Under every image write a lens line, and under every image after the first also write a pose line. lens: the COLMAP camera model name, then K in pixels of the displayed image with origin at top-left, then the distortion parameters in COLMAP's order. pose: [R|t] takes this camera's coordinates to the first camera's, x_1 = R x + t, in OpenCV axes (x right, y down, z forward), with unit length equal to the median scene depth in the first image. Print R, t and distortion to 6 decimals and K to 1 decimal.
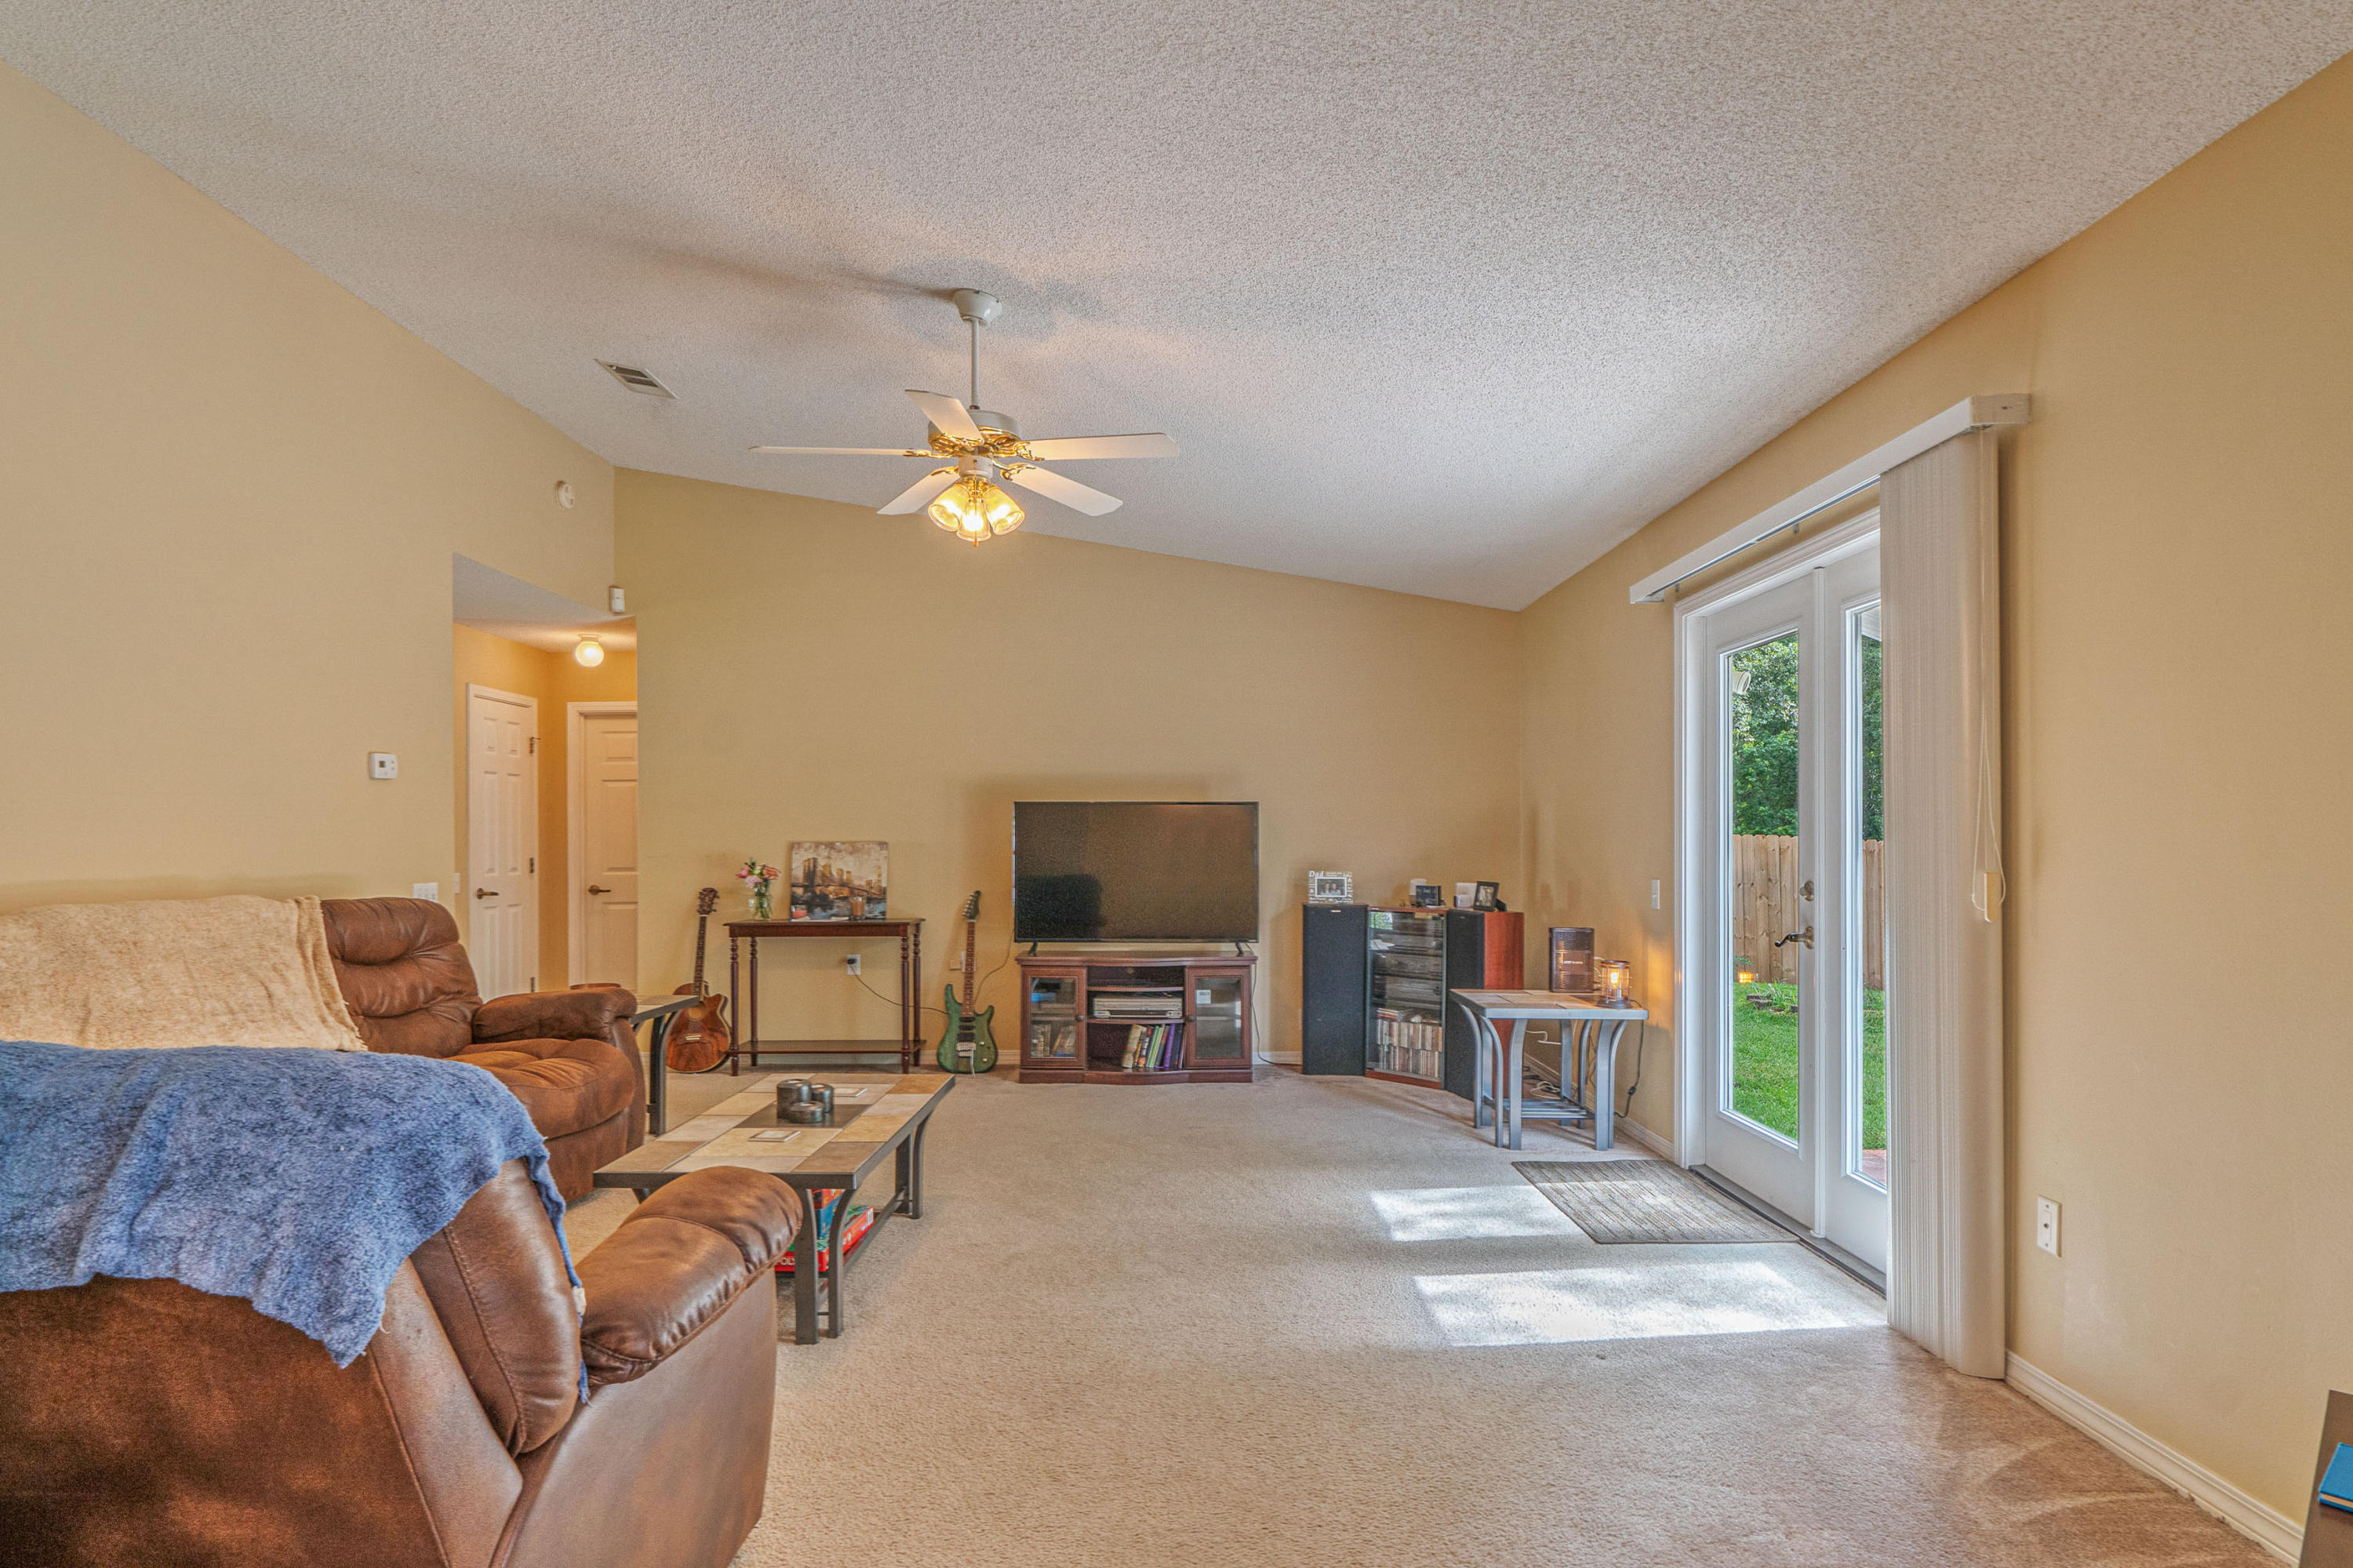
lens RADIAL K [[1252.8, 0, 1167.4], [0, 1252.8, 824.8], [0, 0, 1]] dist [0.001497, -0.001056]
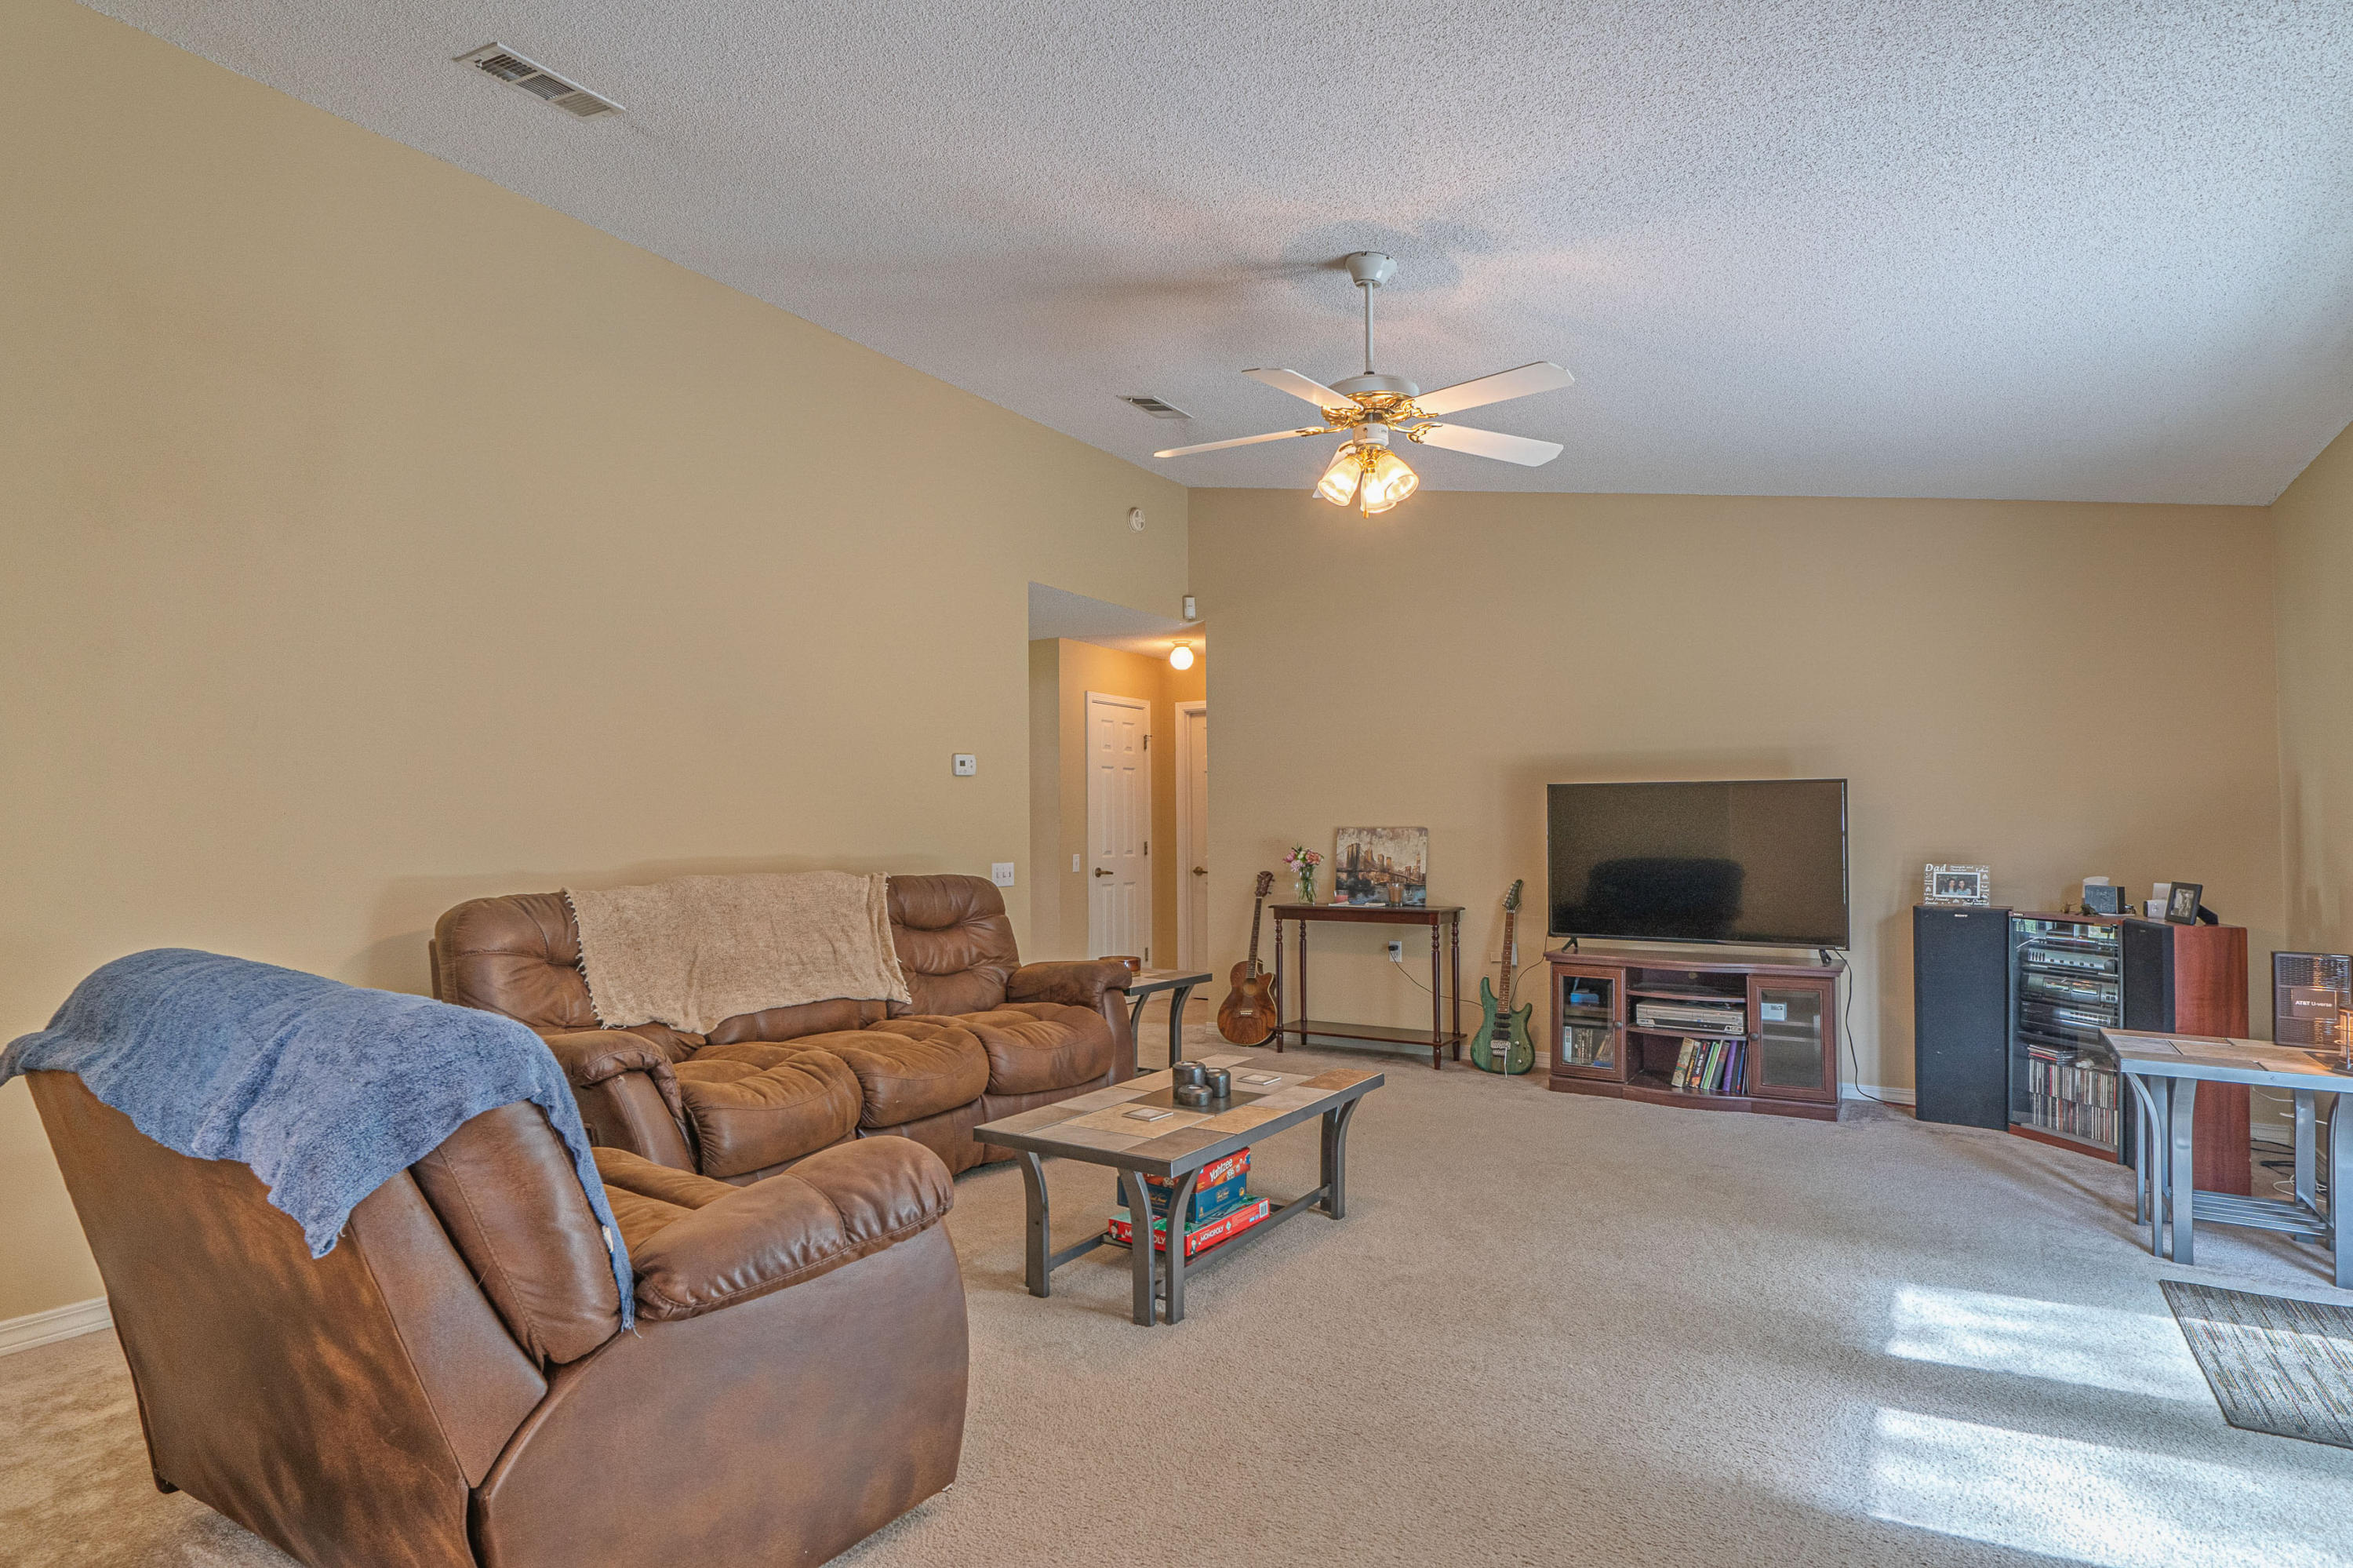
lens RADIAL K [[1241.5, 0, 1157.2], [0, 1241.5, 783.2], [0, 0, 1]] dist [0.001384, -0.002137]
pose [[0.845890, -0.019347, -0.533006, 0.135926], [0.008015, 0.999690, -0.023567, 0.000153], [0.533297, 0.015663, 0.845783, 0.076863]]
